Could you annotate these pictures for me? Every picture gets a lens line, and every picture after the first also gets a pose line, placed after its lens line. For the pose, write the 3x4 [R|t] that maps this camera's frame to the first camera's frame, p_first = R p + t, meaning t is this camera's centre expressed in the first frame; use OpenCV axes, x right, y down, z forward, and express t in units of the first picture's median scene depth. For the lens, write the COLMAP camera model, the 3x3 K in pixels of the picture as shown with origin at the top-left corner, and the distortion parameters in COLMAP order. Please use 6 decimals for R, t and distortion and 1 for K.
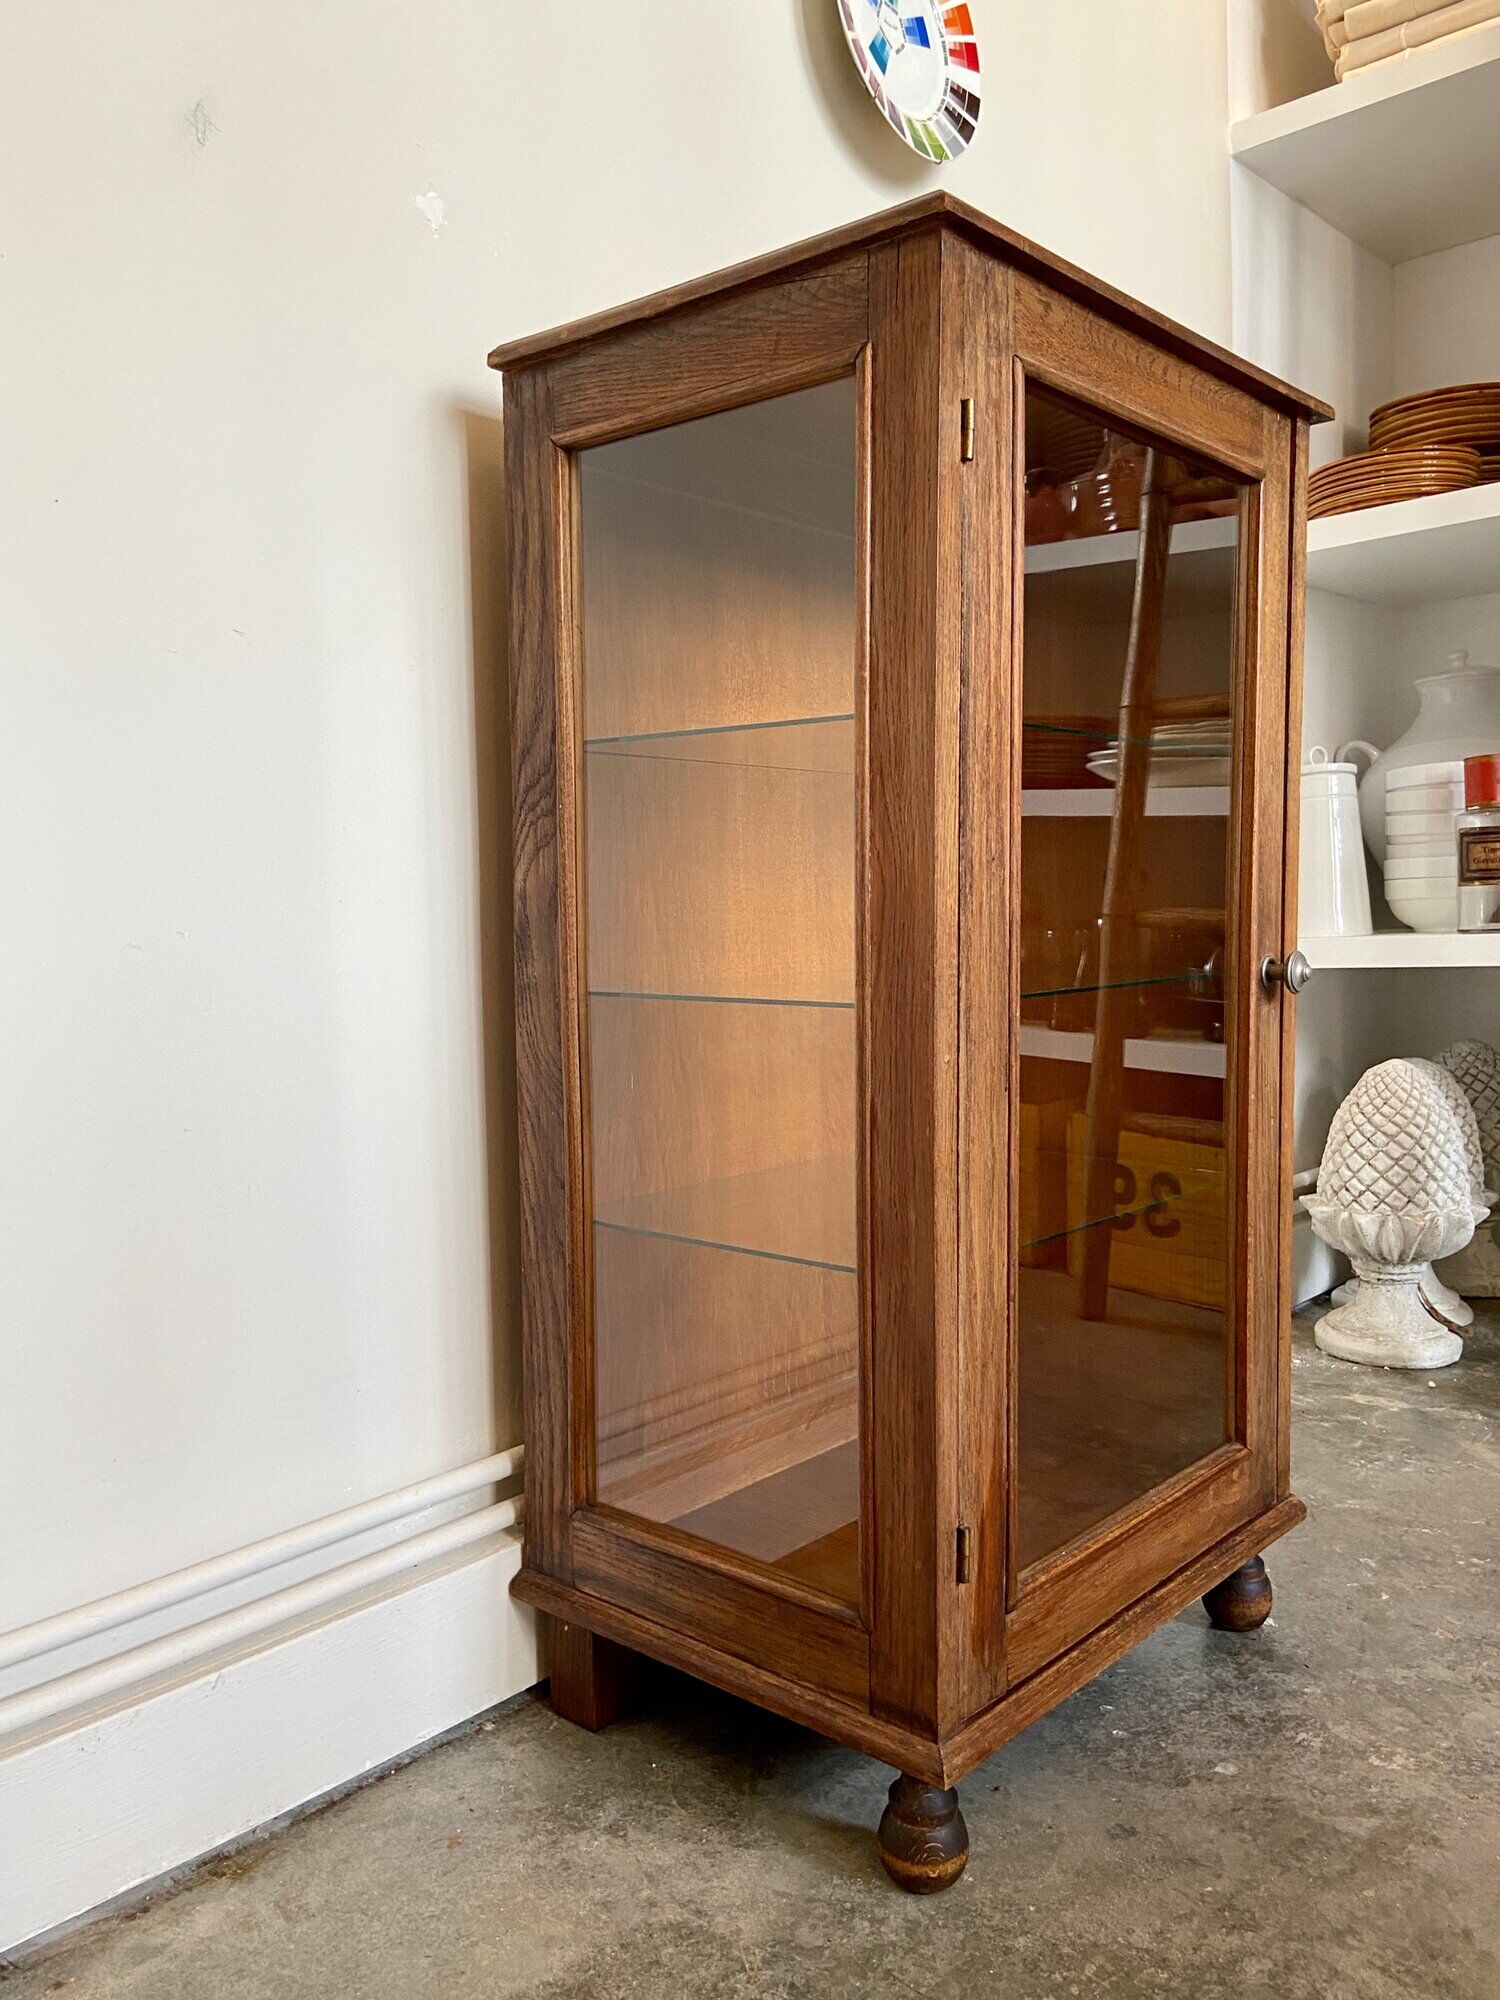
lens RADIAL K [[1585.1, 0, 747.7], [0, 1585.1, 1001.7], [0, 0, 1]] dist [0.103870, -0.130675]
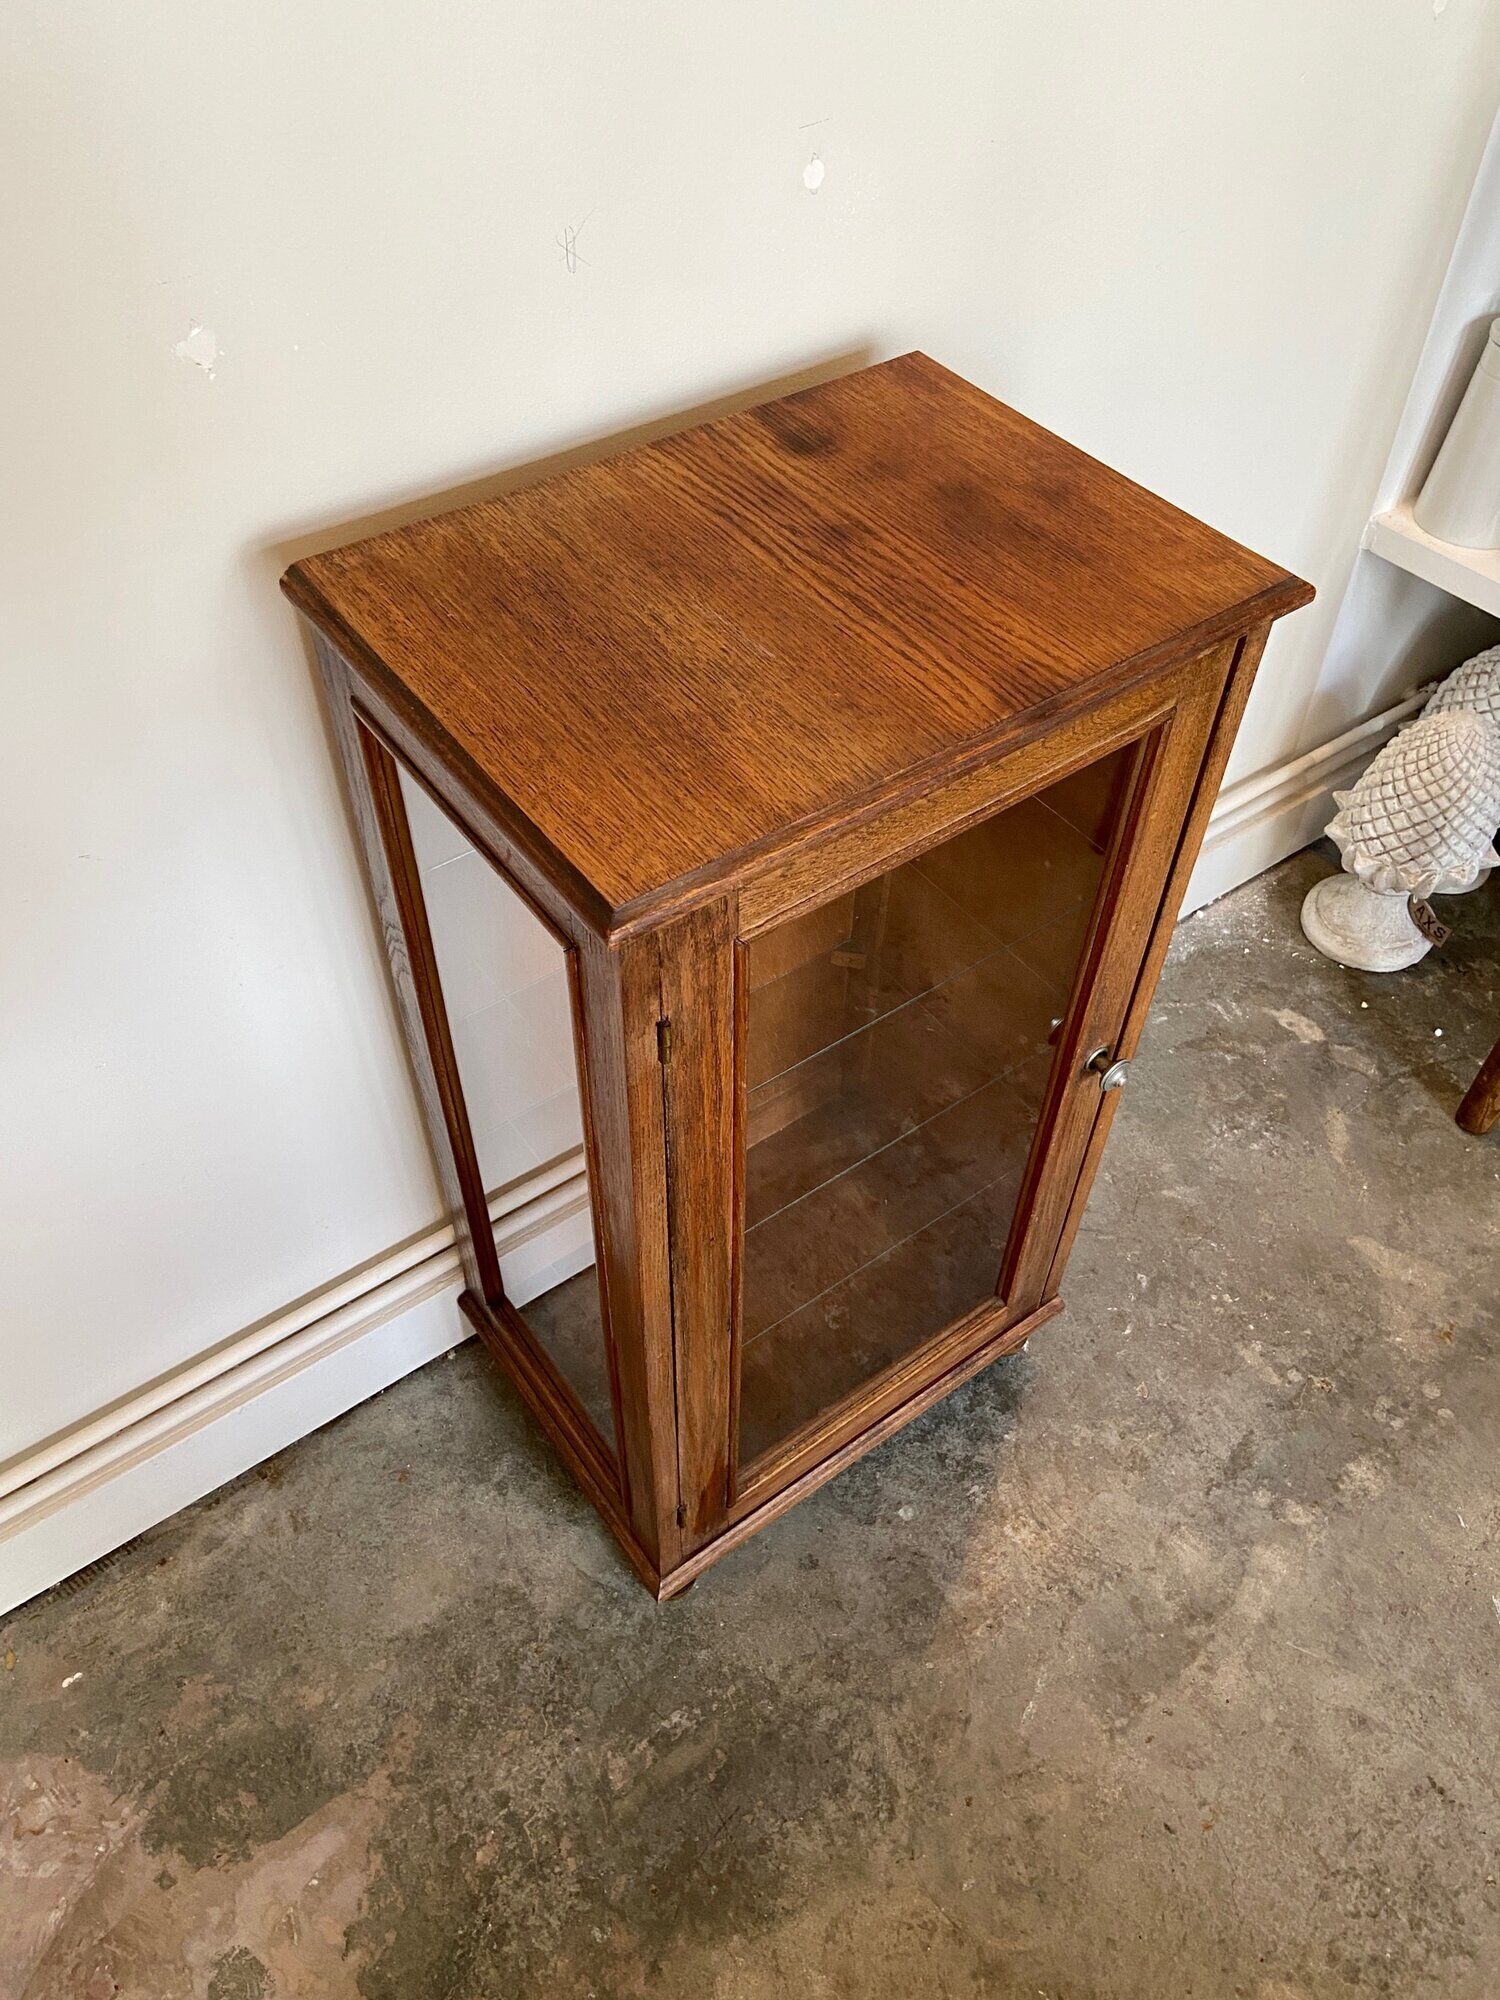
lens RADIAL K [[1511.5, 0, 762.6], [0, 1511.5, 982.8], [0, 0, 1]] dist [0.125553, -0.166509]
pose [[0.976543, 0.178356, -0.120637, 0.247034], [-0.045803, 0.719503, 0.692977, -0.848464], [0.210395, -0.671196, 0.710795, 0.289729]]
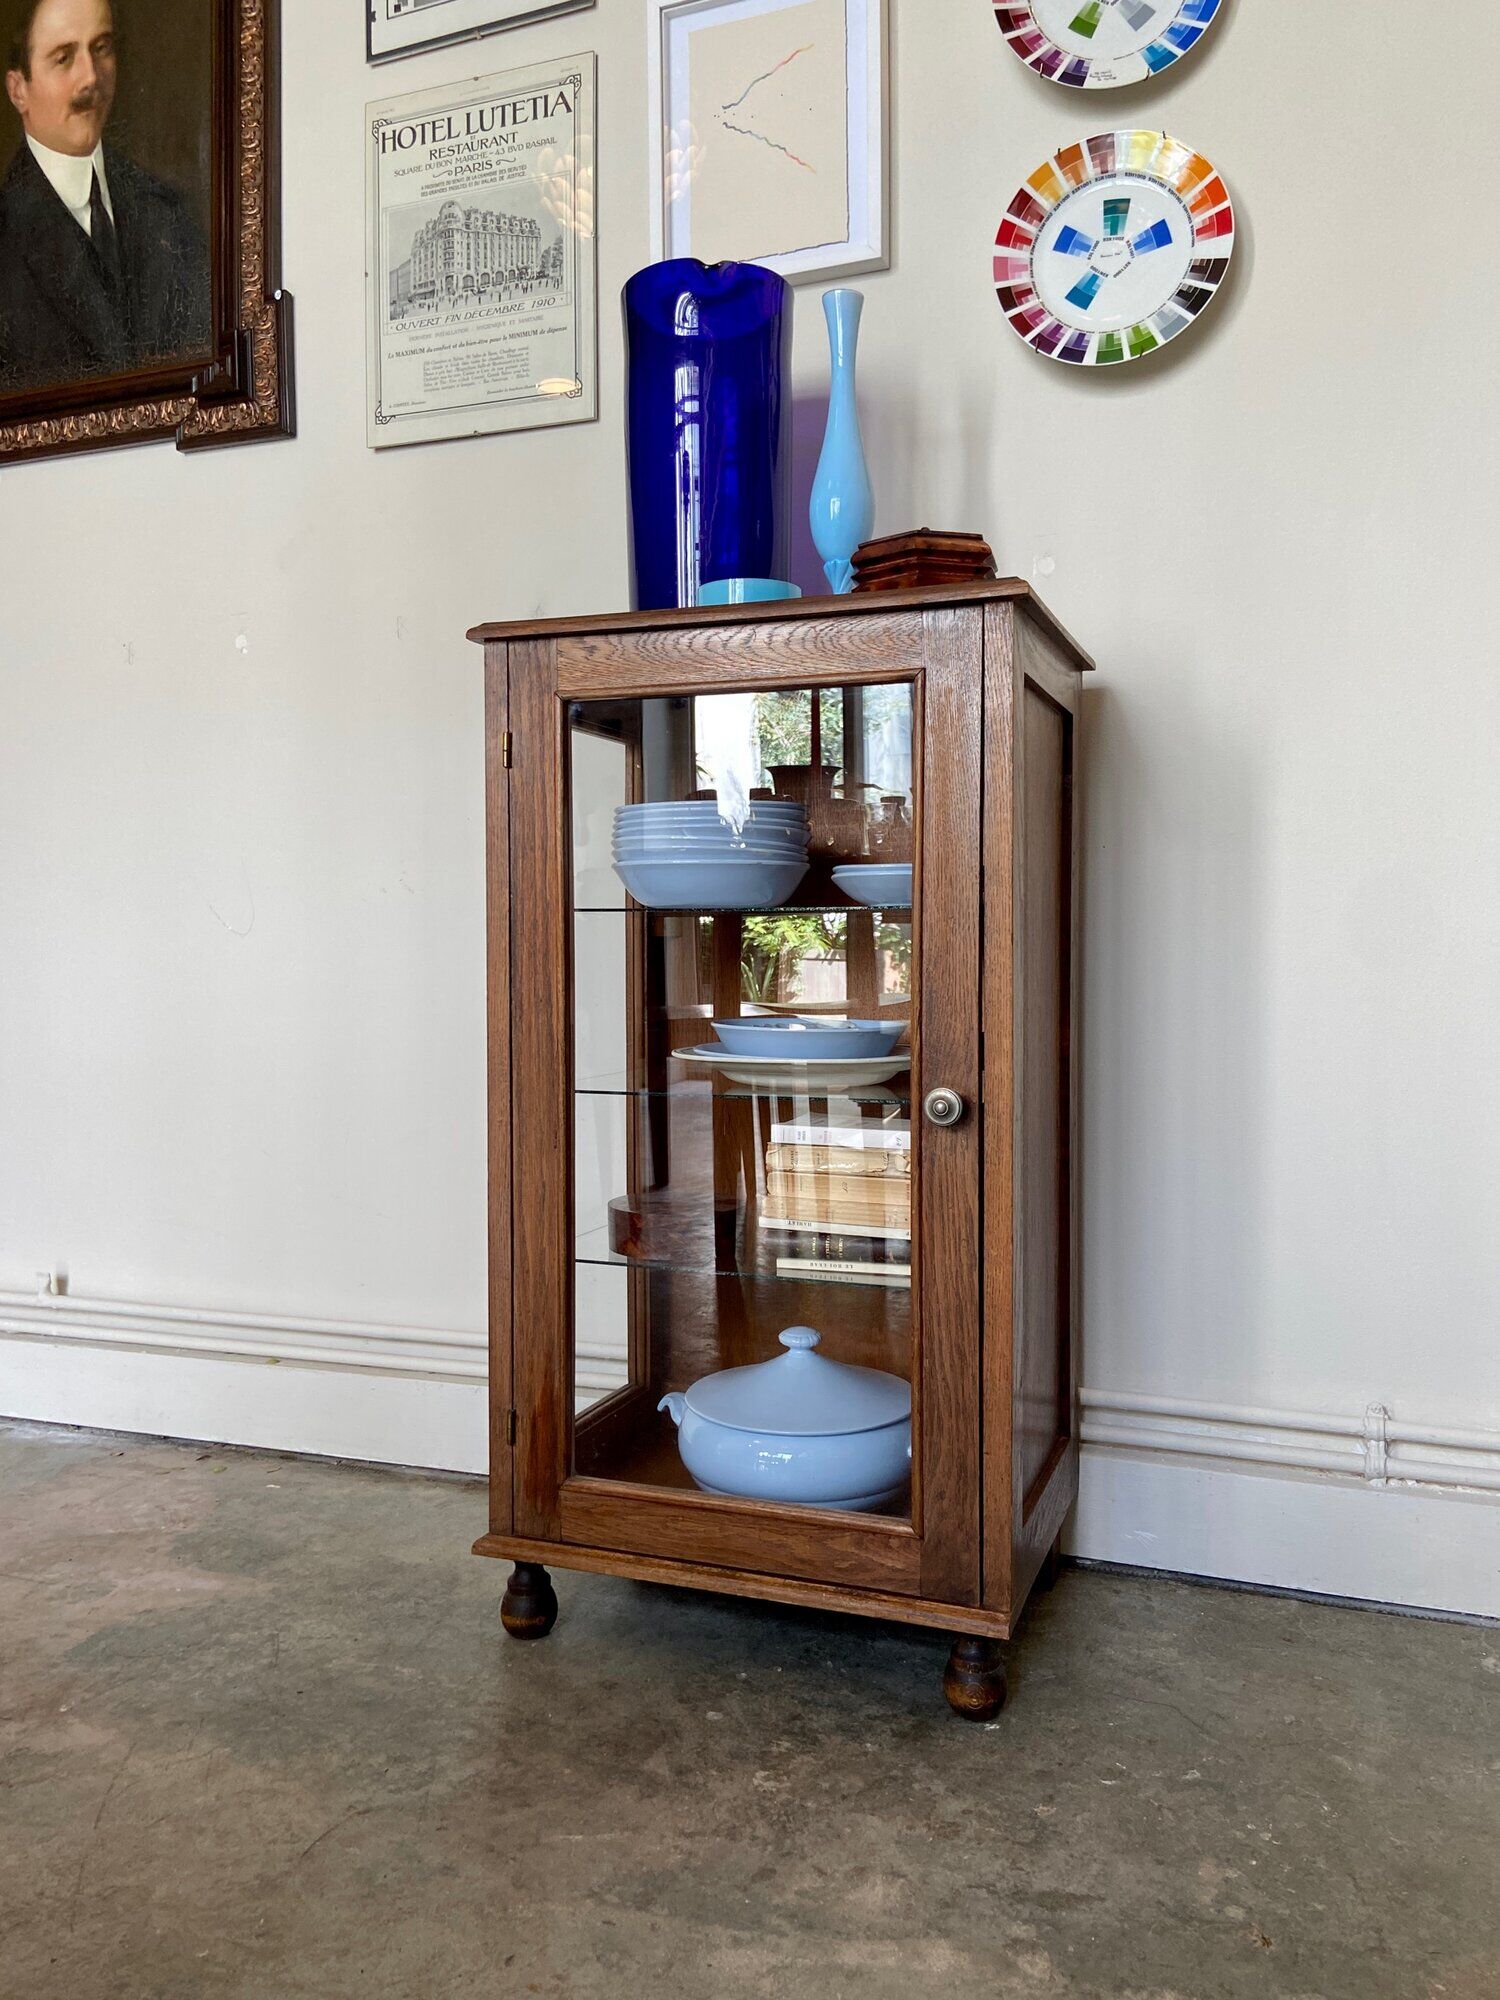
lens RADIAL K [[1511.5, 0, 764.6], [0, 1511.5, 989.7], [0, 0, 1]] dist [0.125553, -0.166509]
pose [[0.354190, 0.036792, -0.934449, 1.412434], [-0.067901, 0.997600, 0.013542, -0.115936], [0.932705, 0.058654, 0.355838, 0.564538]]
